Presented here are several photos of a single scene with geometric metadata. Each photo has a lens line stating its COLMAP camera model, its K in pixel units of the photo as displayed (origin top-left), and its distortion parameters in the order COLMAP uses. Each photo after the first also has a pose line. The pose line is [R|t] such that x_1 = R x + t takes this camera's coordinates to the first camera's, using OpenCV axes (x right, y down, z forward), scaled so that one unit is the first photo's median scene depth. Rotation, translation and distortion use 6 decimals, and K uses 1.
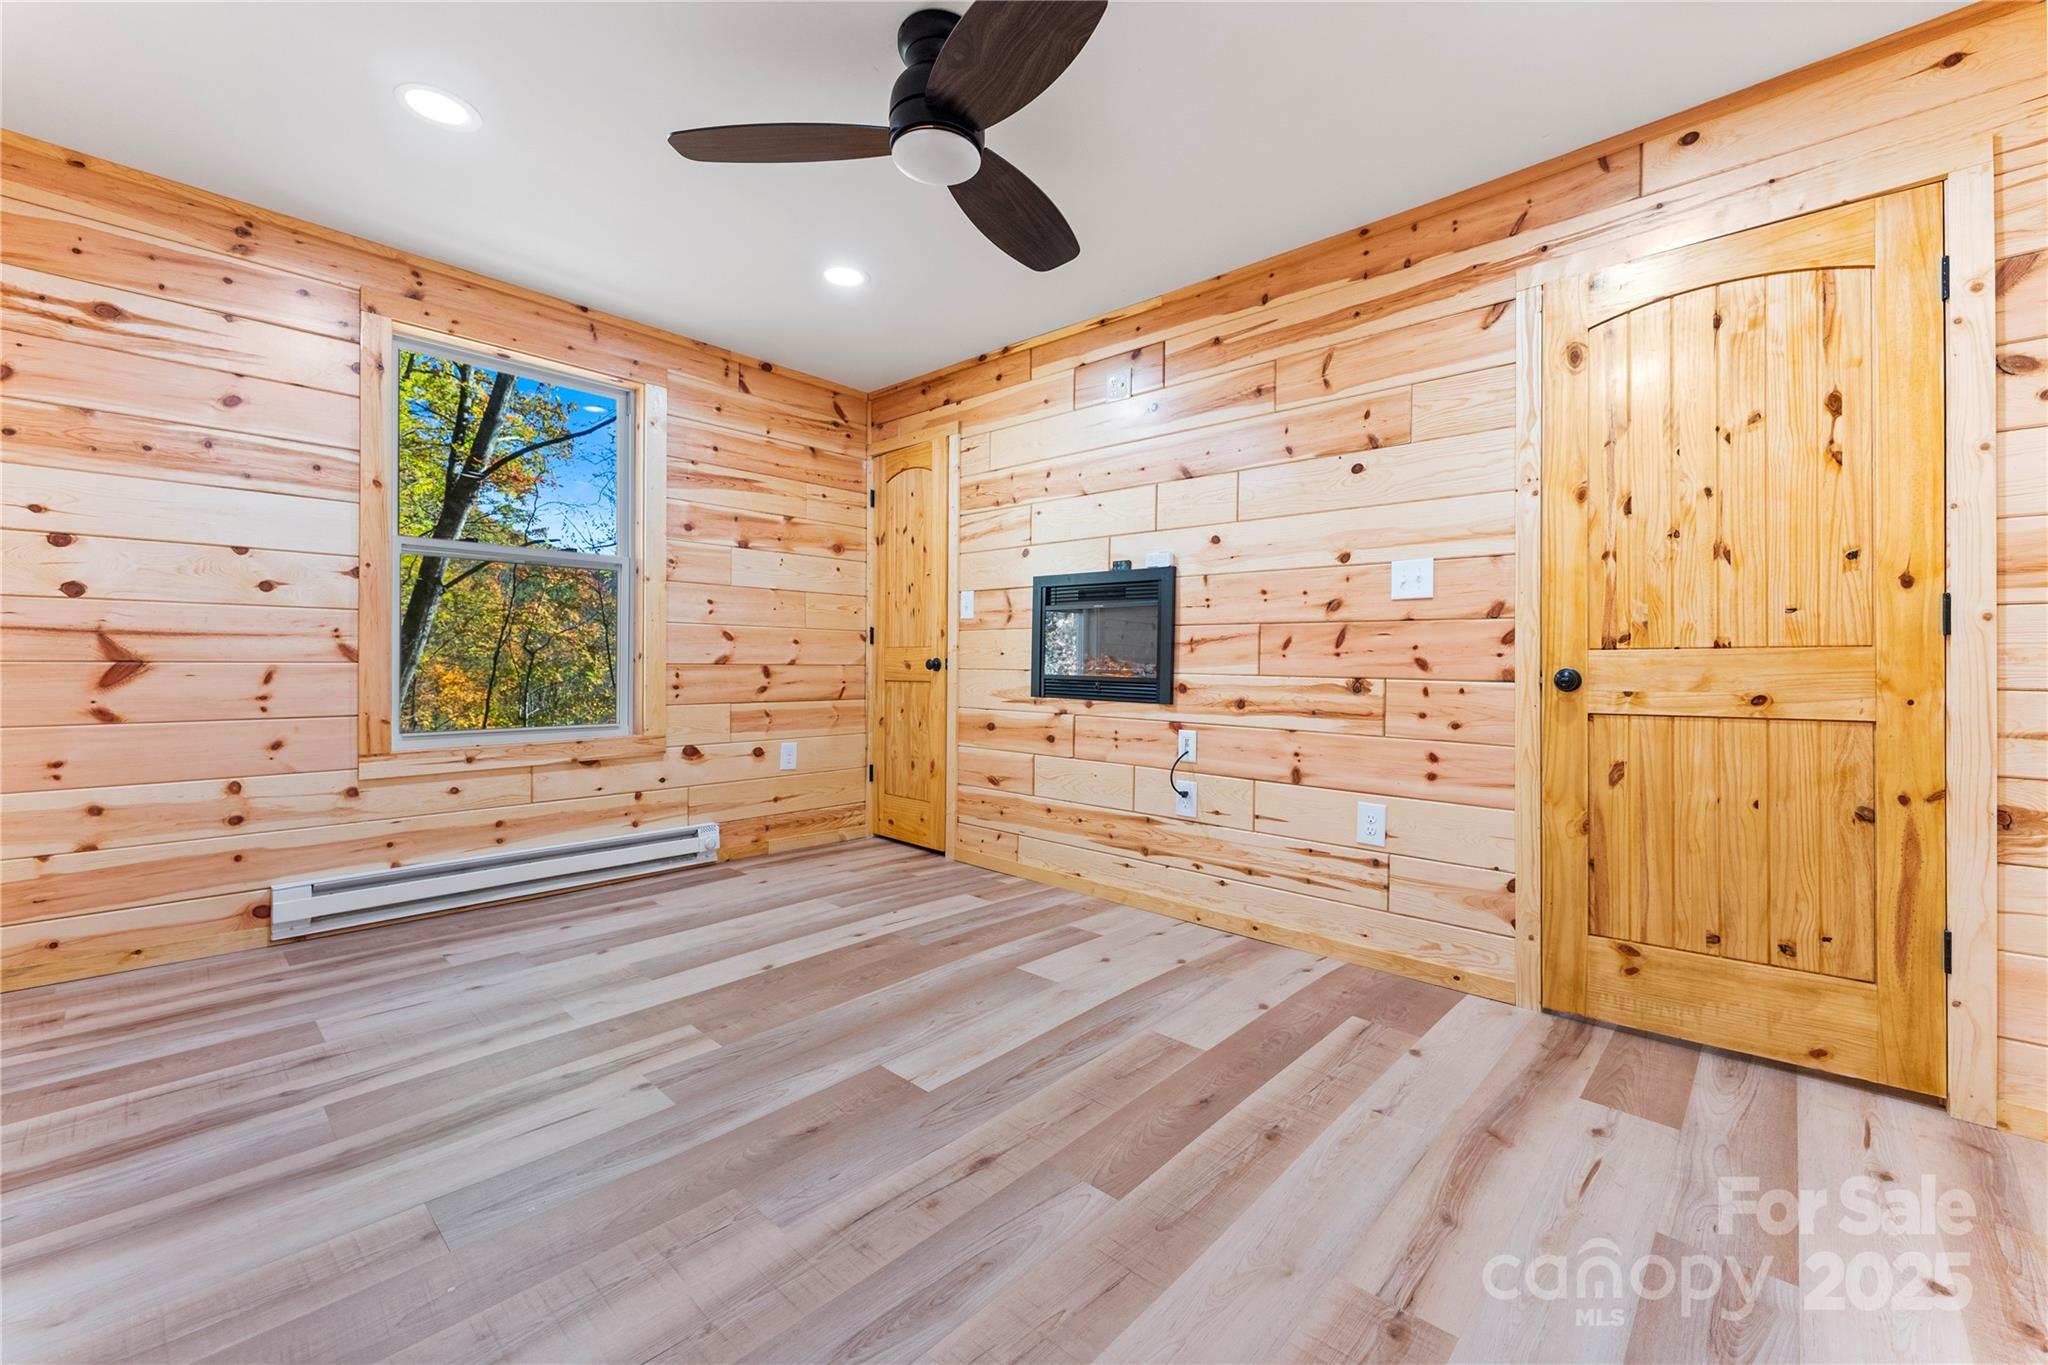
lens RADIAL K [[828.0, 0, 1025.5], [0, 828.0, 647.9], [0, 0, 1]] dist [0.000061, -0.000023]
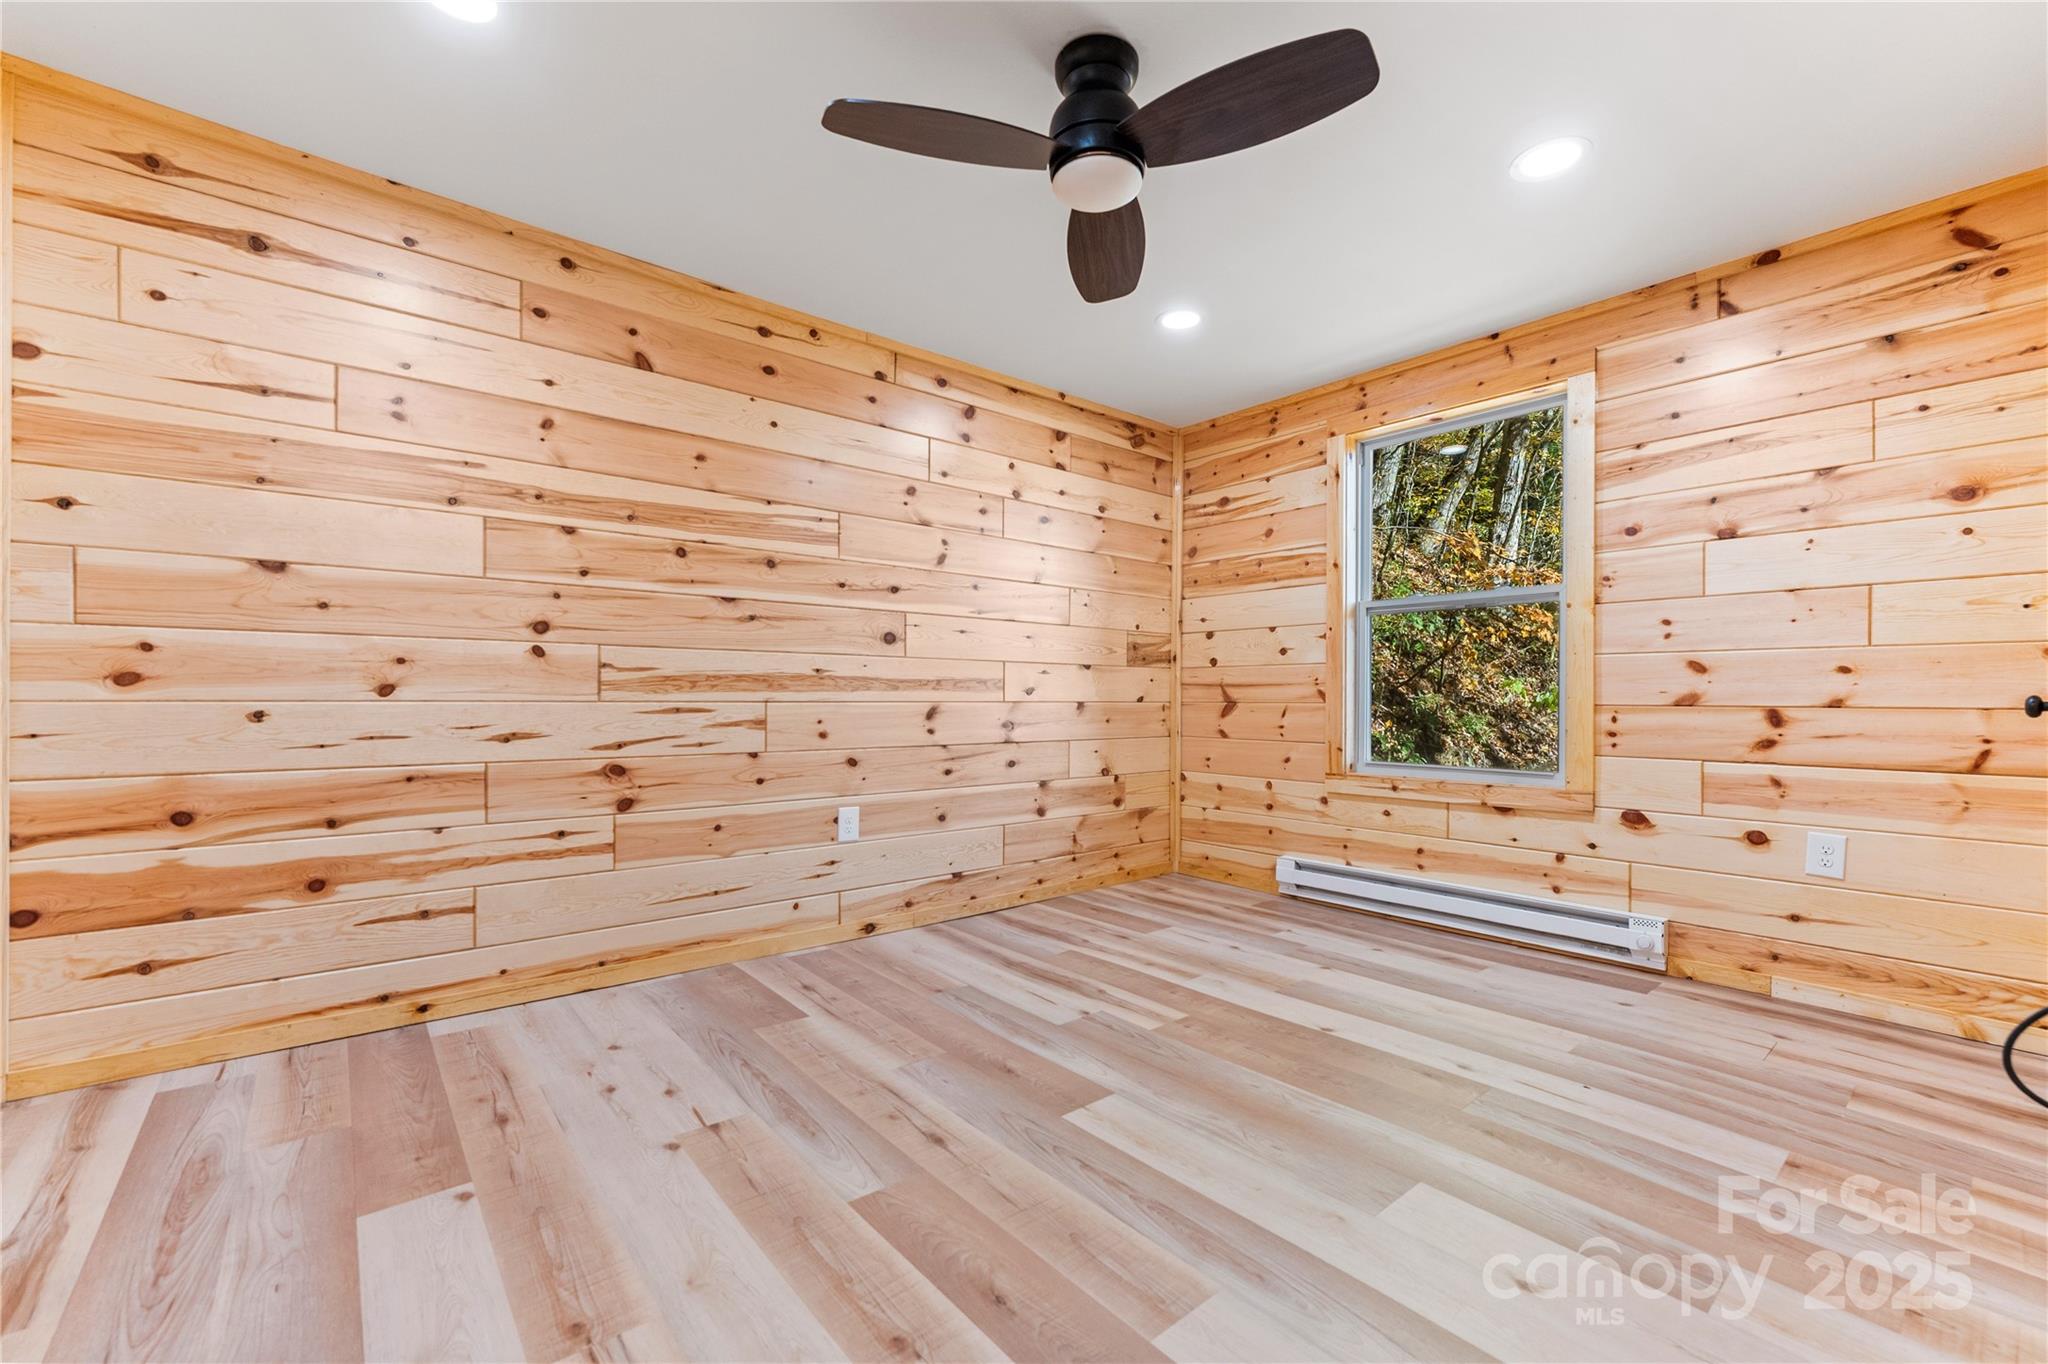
lens RADIAL K [[834.9, 0, 1024.0], [0, 834.9, 682.0], [0, 0, 1]] dist [-0.001413, -0.000446]
pose [[-0.127547, -0.029751, -0.991386, 0.620496], [0.010842, 0.999448, -0.031388, 0.021812], [0.991773, -0.014752, -0.127154, 0.733715]]
